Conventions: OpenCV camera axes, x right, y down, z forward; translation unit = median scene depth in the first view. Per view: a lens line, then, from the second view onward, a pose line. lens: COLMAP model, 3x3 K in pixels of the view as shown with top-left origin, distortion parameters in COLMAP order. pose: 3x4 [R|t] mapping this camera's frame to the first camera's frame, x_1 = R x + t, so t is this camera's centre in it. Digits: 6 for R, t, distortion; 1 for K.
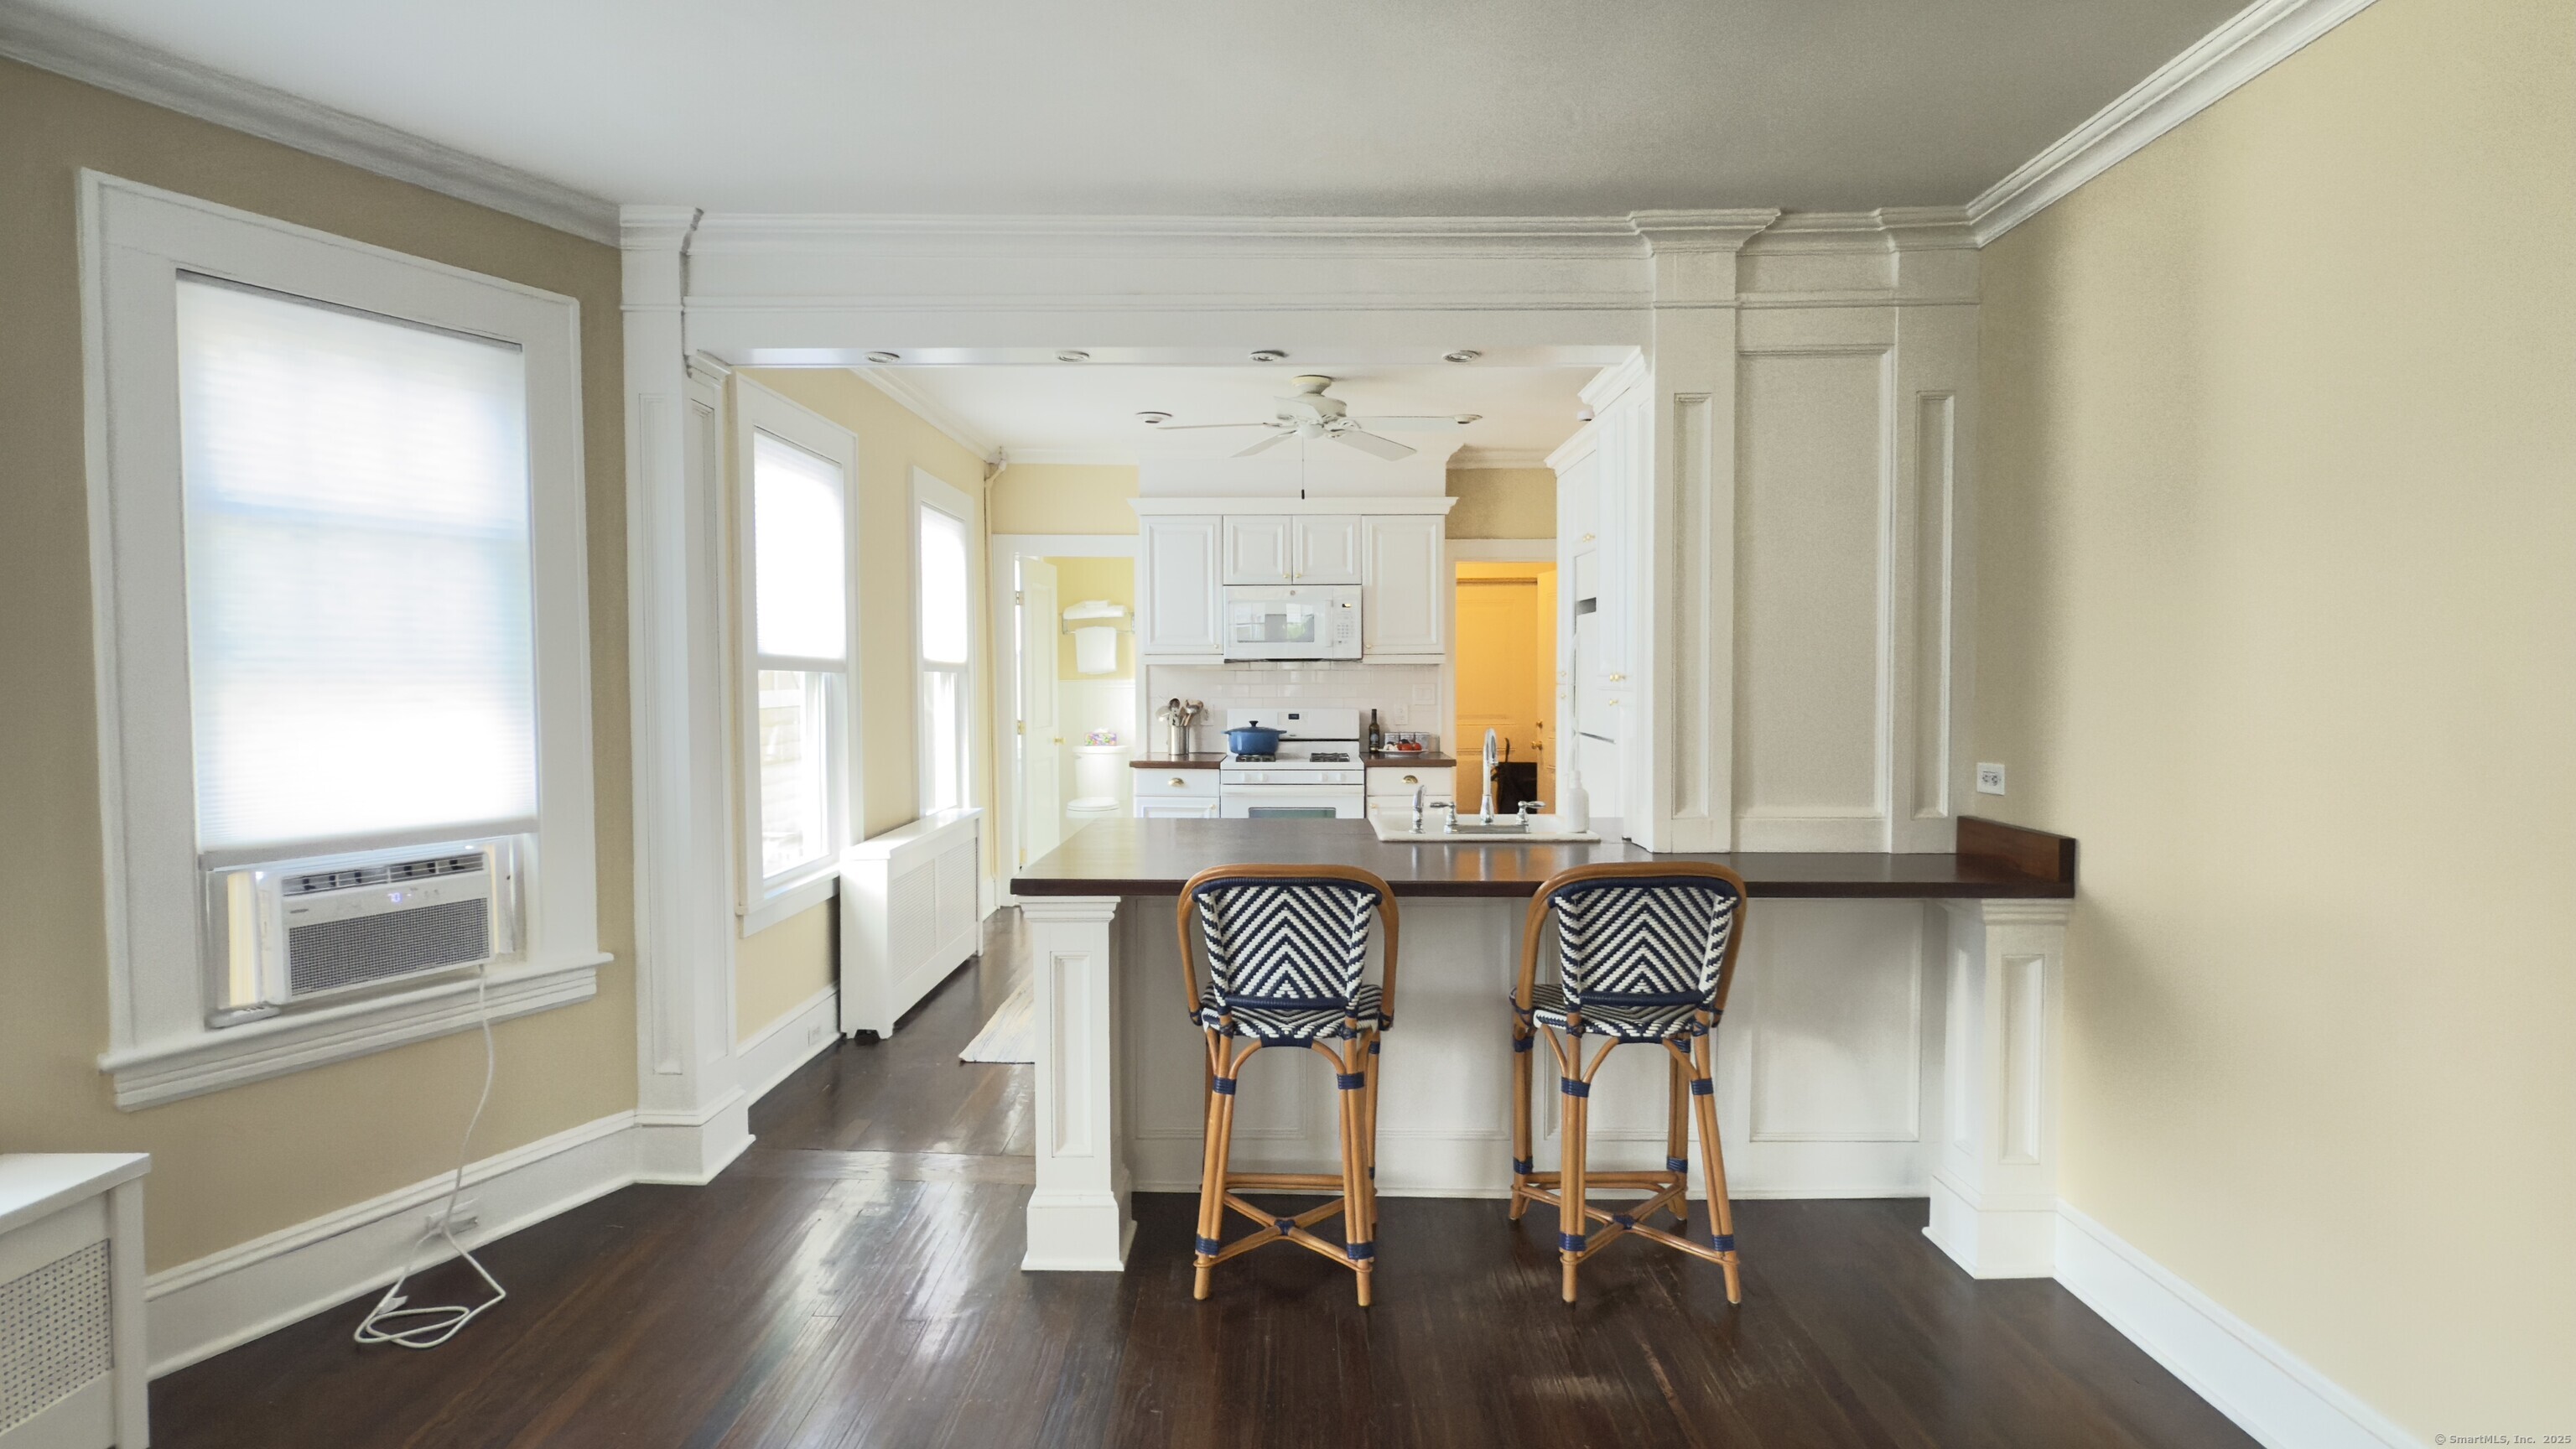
lens RADIAL K [[1247.6, 0, 1288.0], [0, 1247.6, 724.5], [0, 0, 1]] dist [-0.001036, -0.000302]
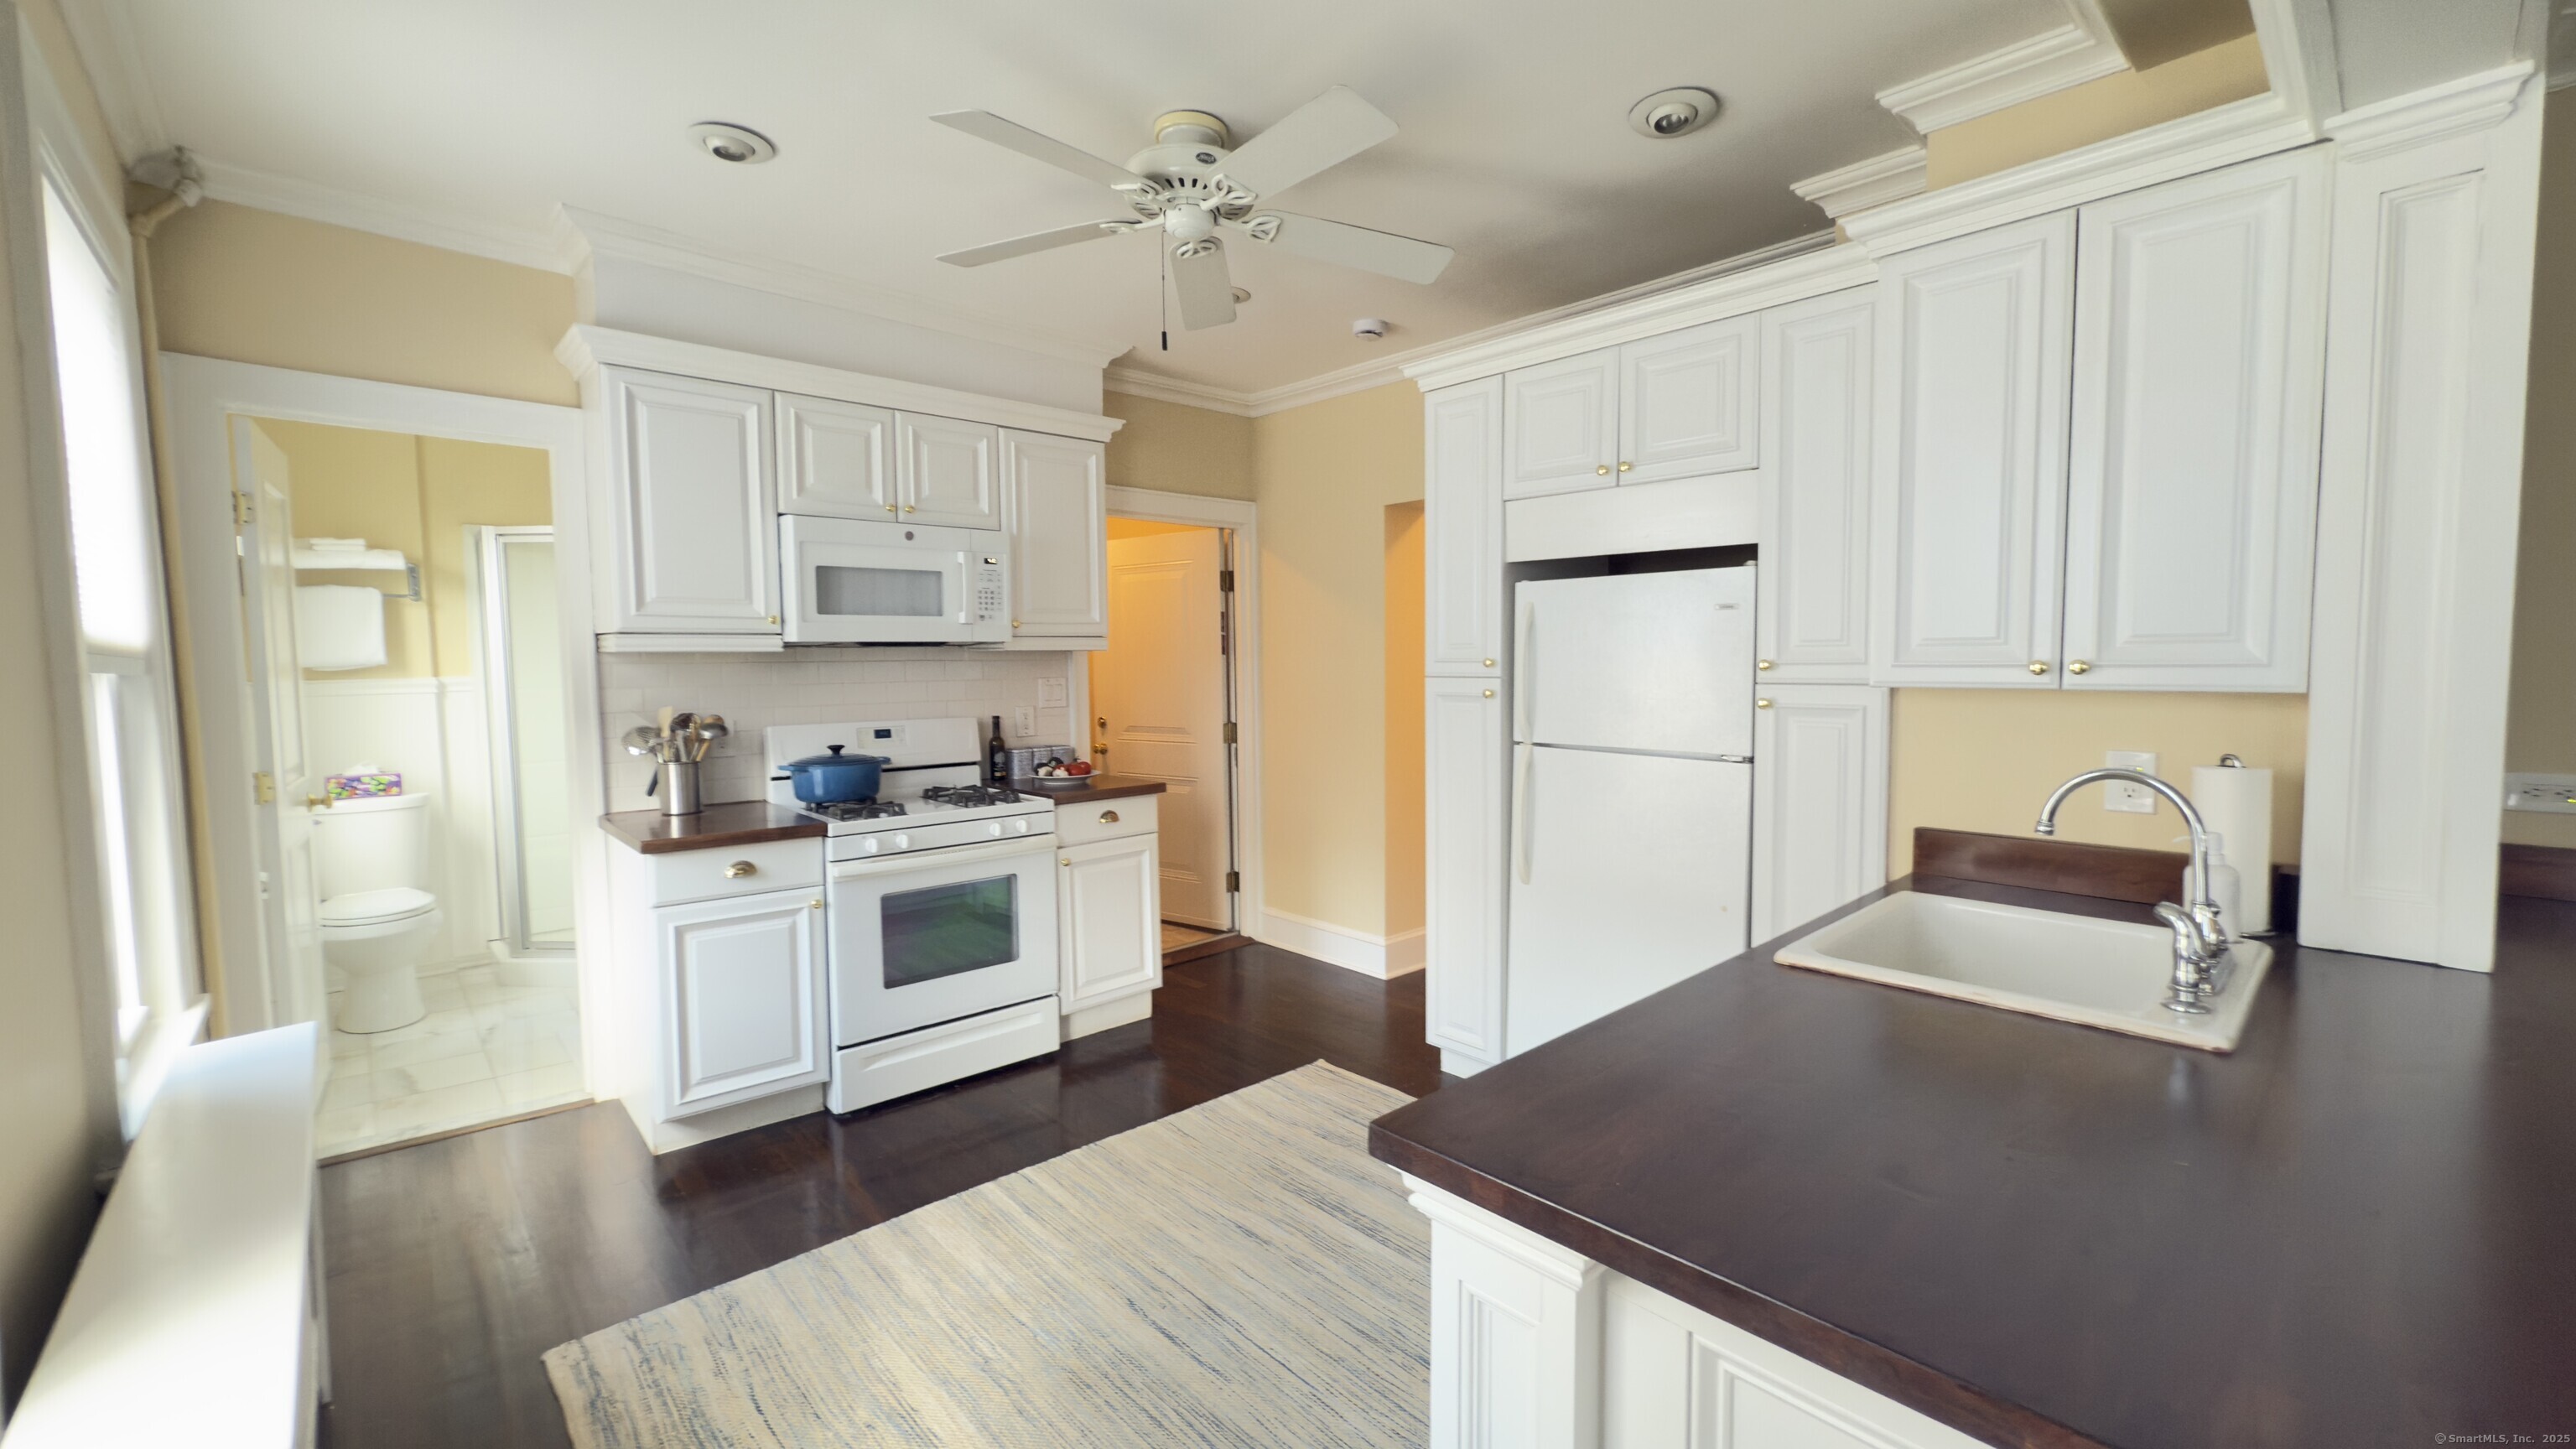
lens RADIAL K [[1032.6, 0, 1288.0], [0, 1032.6, 724.5], [0, 0, 1]] dist [-0.000848, -0.000079]
pose [[0.732966, -0.049819, 0.678438, -0.202944], [0.035136, 0.998756, 0.035382, -0.022636], [-0.679357, -0.002096, 0.733805, 0.479812]]
